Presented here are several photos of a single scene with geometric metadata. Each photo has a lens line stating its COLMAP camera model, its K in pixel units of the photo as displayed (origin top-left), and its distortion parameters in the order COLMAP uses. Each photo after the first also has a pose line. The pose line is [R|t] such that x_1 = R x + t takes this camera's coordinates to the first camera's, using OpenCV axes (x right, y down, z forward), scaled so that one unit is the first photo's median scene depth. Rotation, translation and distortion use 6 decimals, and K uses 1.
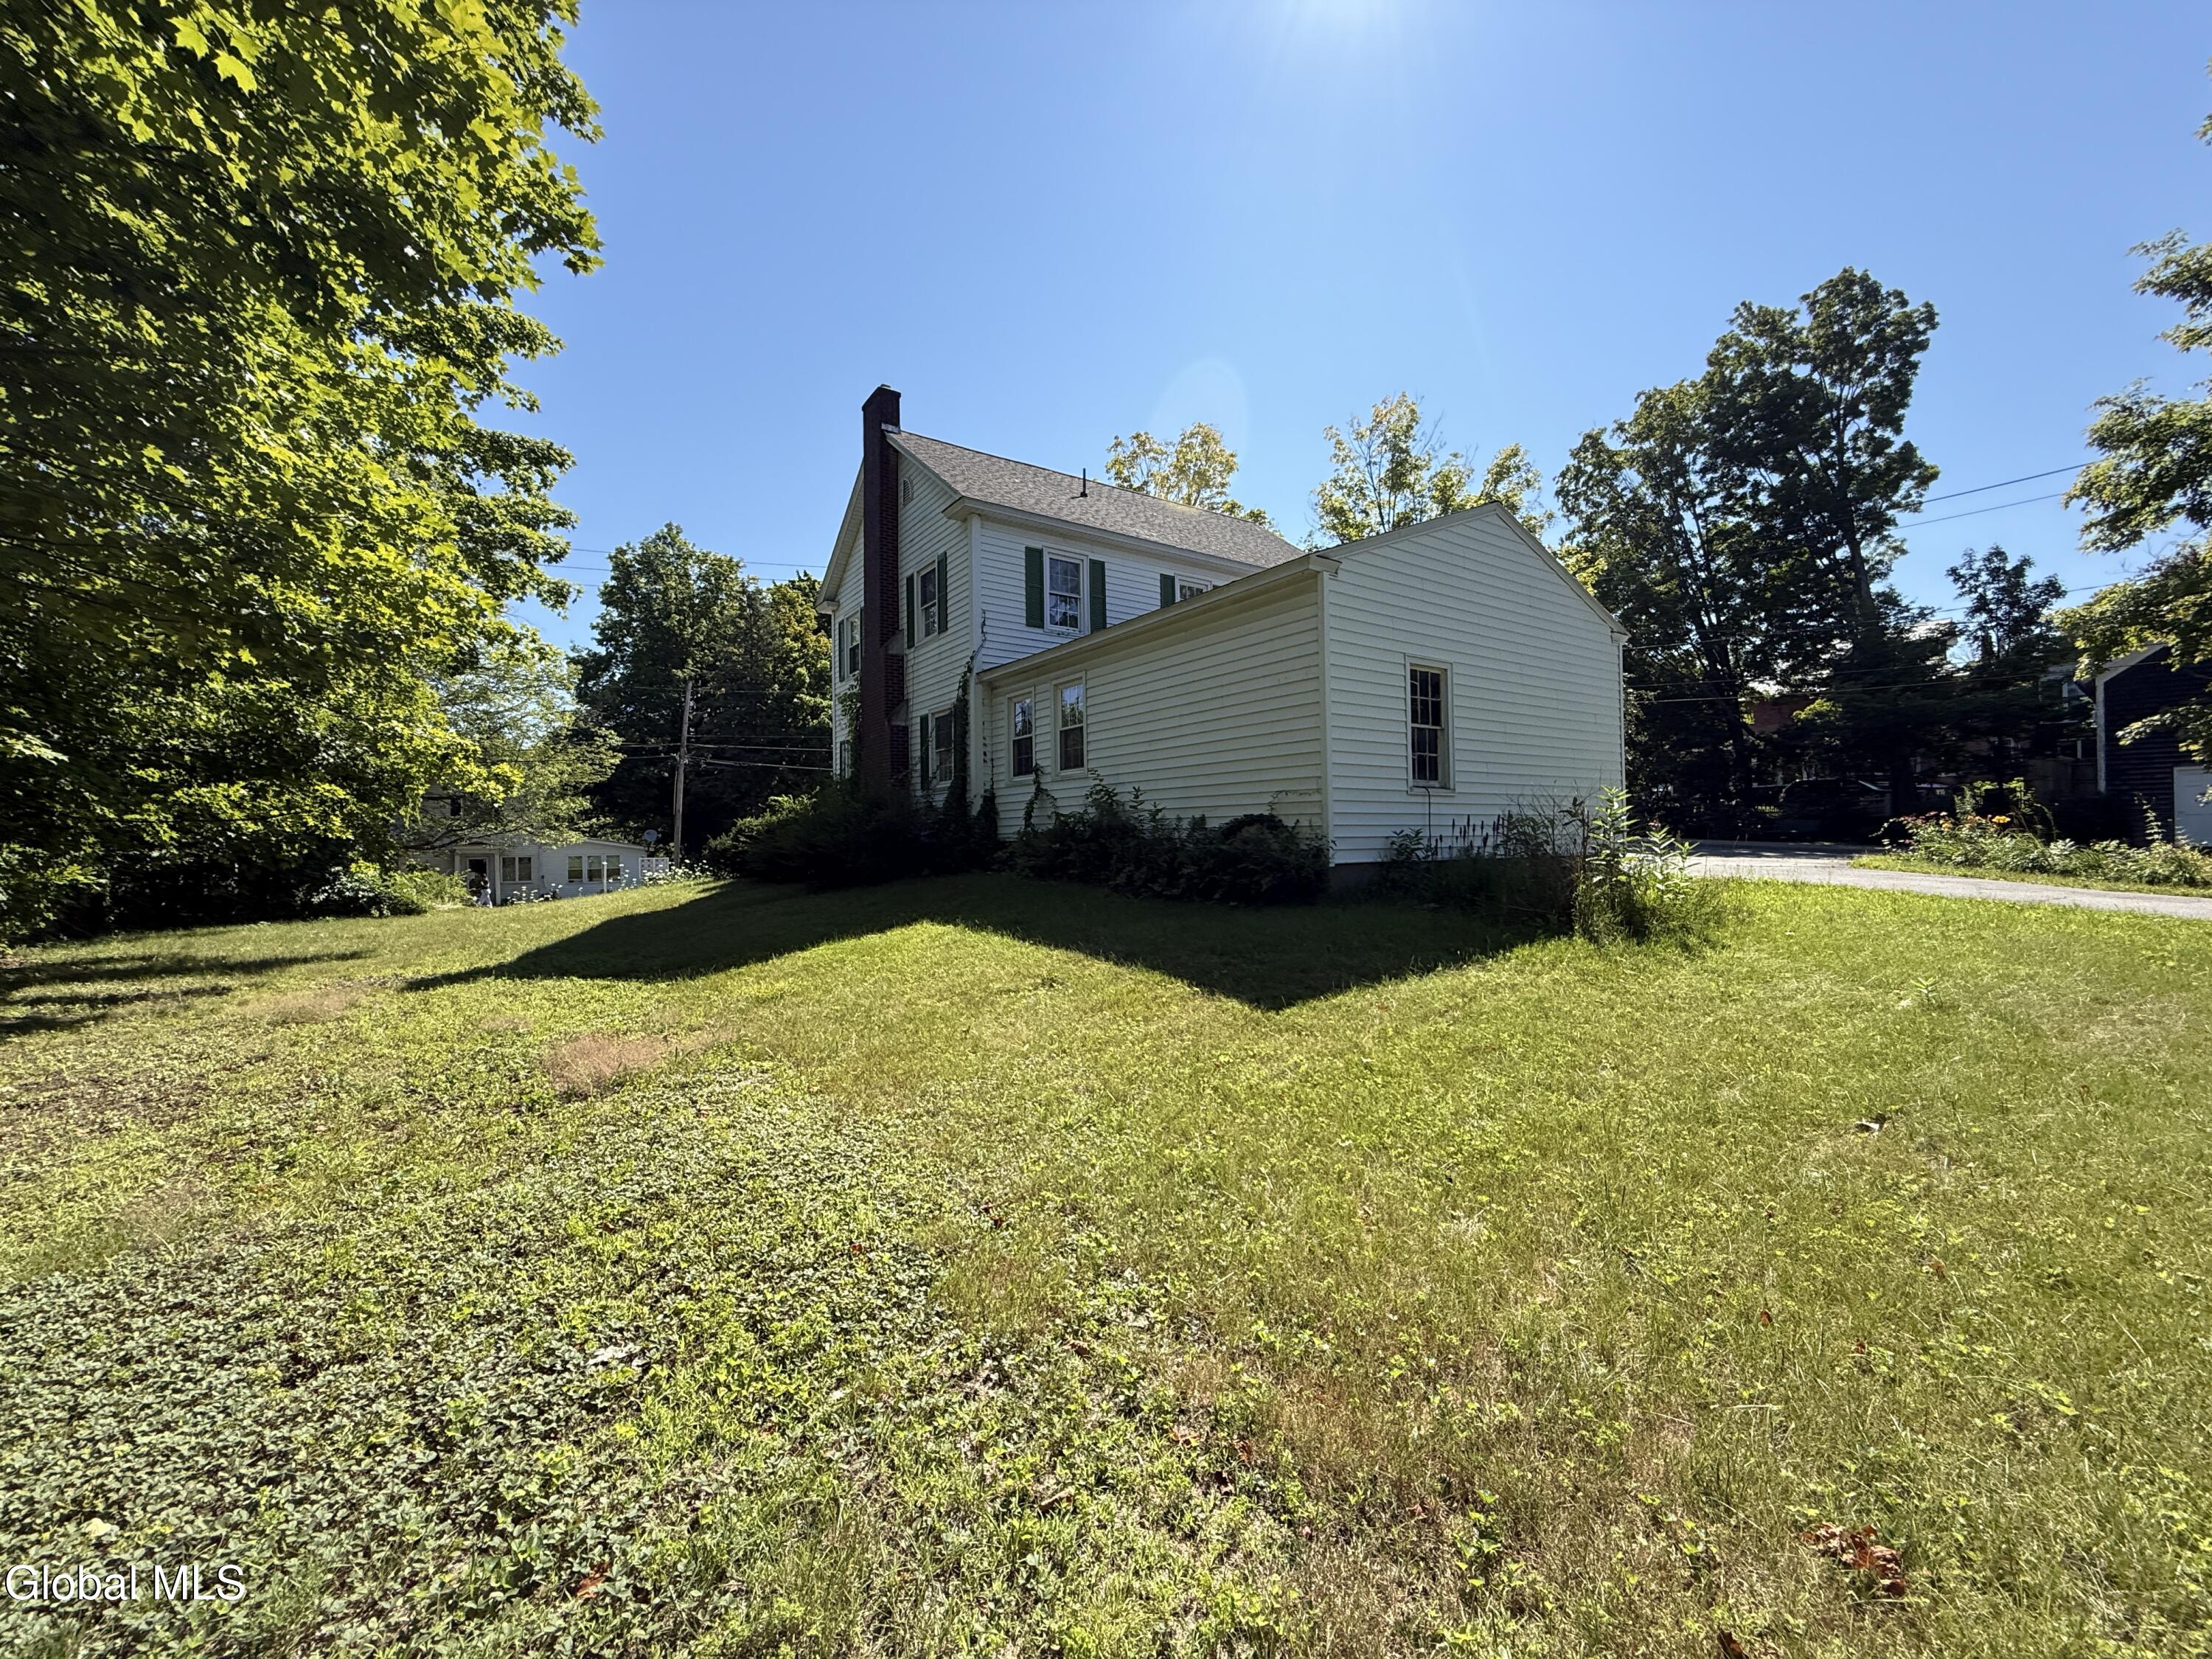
lens RADIAL K [[878.0, 0, 1101.3], [0, 878.0, 831.0], [0, 0, 1]] dist [-0.002969, 0.000679]
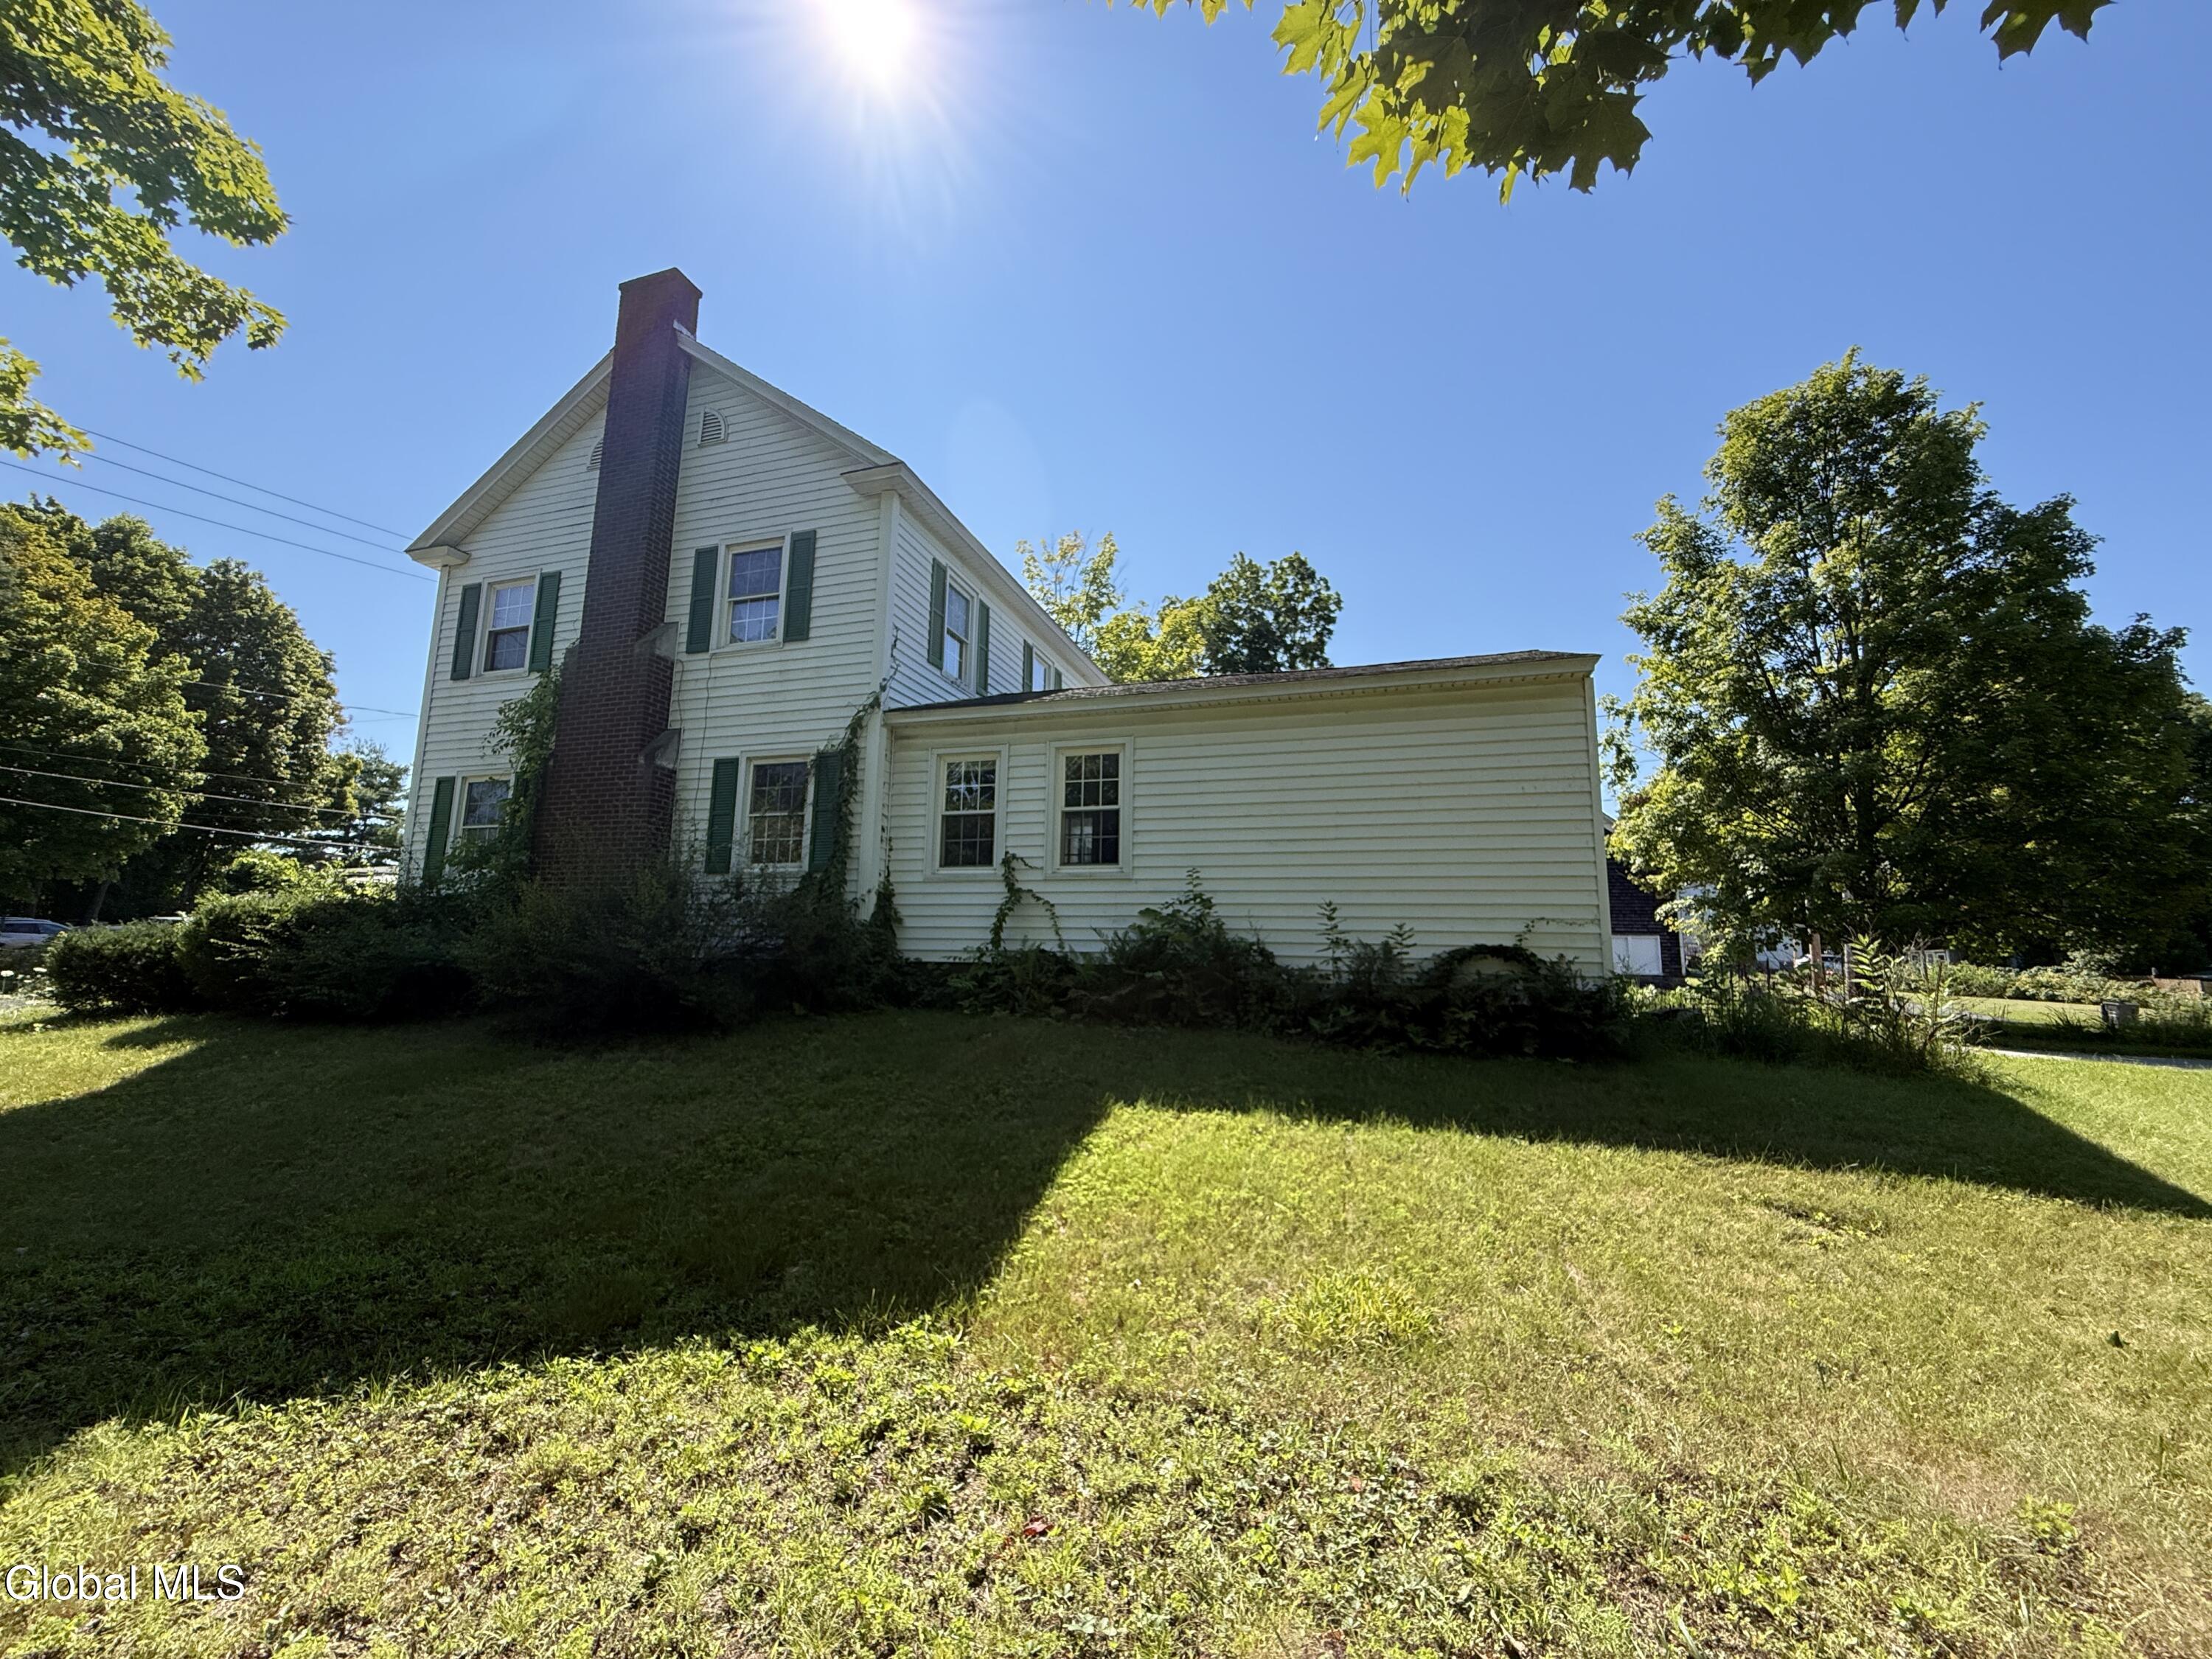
lens RADIAL K [[878.0, 0, 1101.3], [0, 878.0, 831.0], [0, 0, 1]] dist [-0.002969, 0.000679]
pose [[0.793396, 0.118504, 0.597059, -0.375683], [-0.036078, 0.988297, -0.148214, 0.006421], [-0.607635, 0.096052, 0.788387, 0.346349]]
